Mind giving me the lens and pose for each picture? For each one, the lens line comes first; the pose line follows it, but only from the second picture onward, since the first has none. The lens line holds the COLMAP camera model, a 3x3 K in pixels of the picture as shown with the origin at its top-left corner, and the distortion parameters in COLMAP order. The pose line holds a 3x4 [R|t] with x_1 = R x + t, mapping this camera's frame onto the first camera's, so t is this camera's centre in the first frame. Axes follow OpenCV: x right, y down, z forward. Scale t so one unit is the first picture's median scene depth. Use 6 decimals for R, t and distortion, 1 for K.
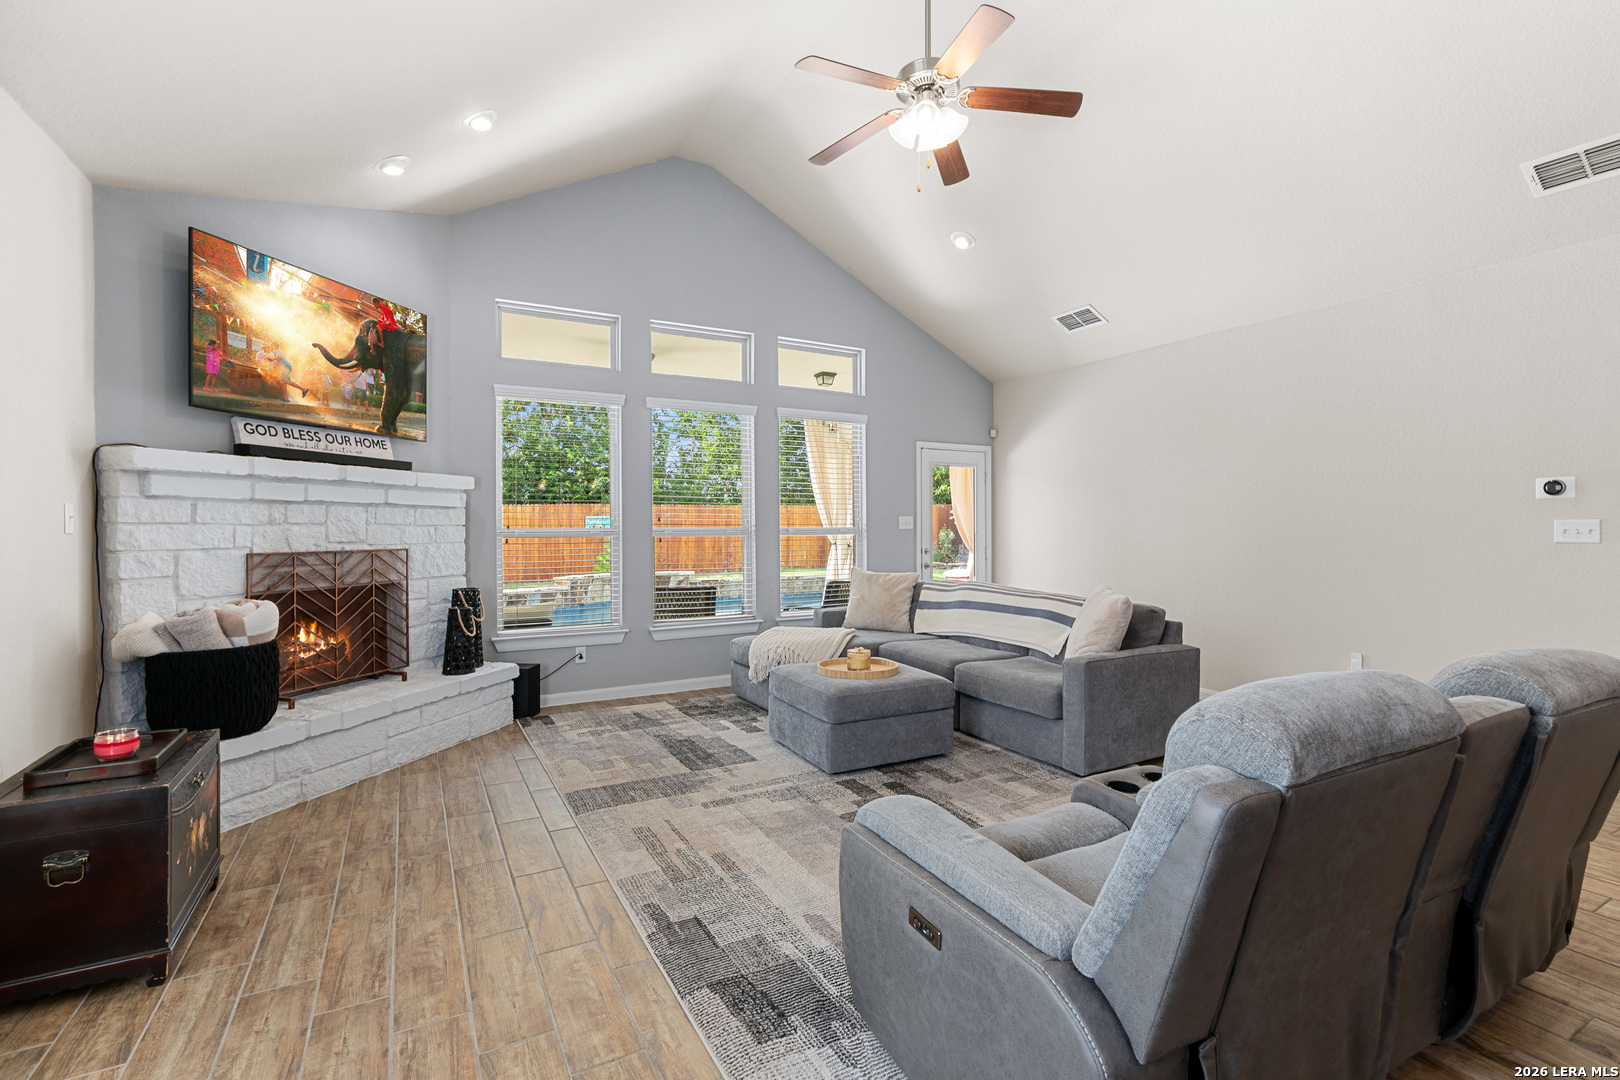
lens RADIAL K [[738.2, 0, 818.0], [0, 738.2, 529.2], [0, 0, 1]] dist [-0.009144, 0.004344]
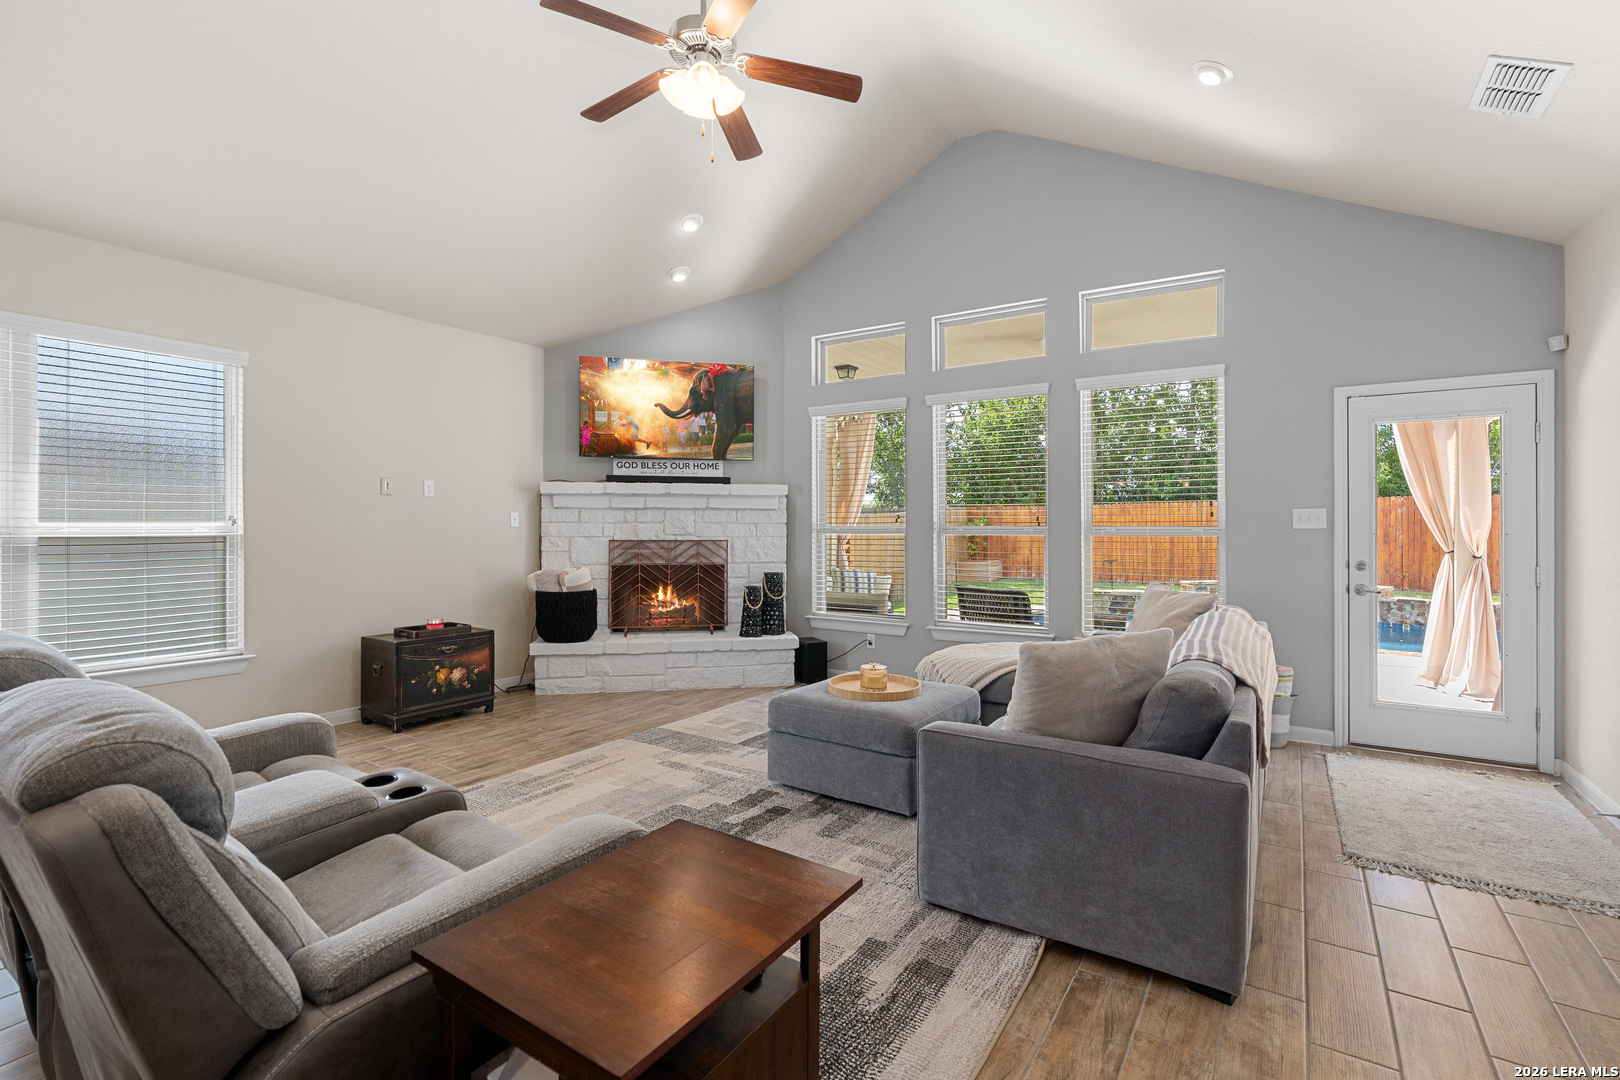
lens RADIAL K [[738.2, 0, 810.8], [0, 738.2, 530.4], [0, 0, 1]] dist [-0.009144, 0.004344]
pose [[0.460562, 0.007225, -0.887598, 0.864815], [-0.004909, 0.999972, 0.005592, -0.000596], [0.887614, 0.001781, 0.460584, 0.583634]]
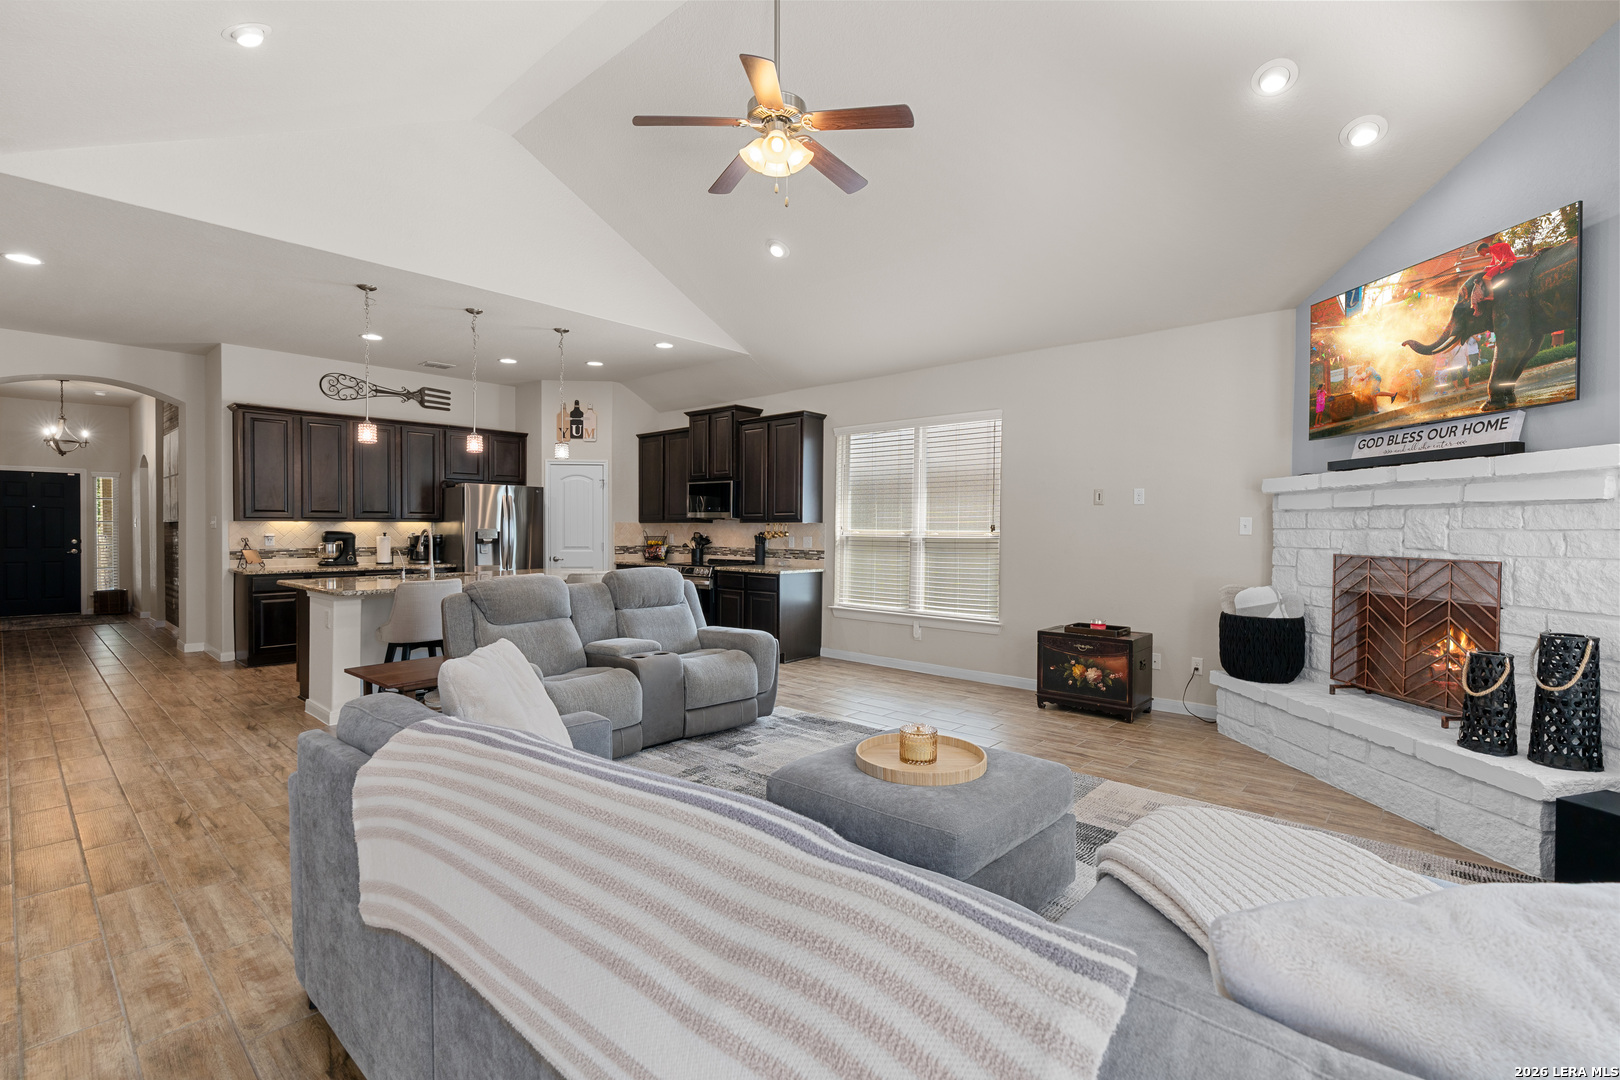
lens RADIAL K [[738.2, 0, 815.8], [0, 738.2, 537.4], [0, 0, 1]] dist [-0.009144, 0.004344]
pose [[-0.945673, 0.000606, -0.325118, 0.372226], [-0.004272, 0.999889, 0.014290, -0.006641], [0.325090, 0.014903, -0.945566, 1.708517]]
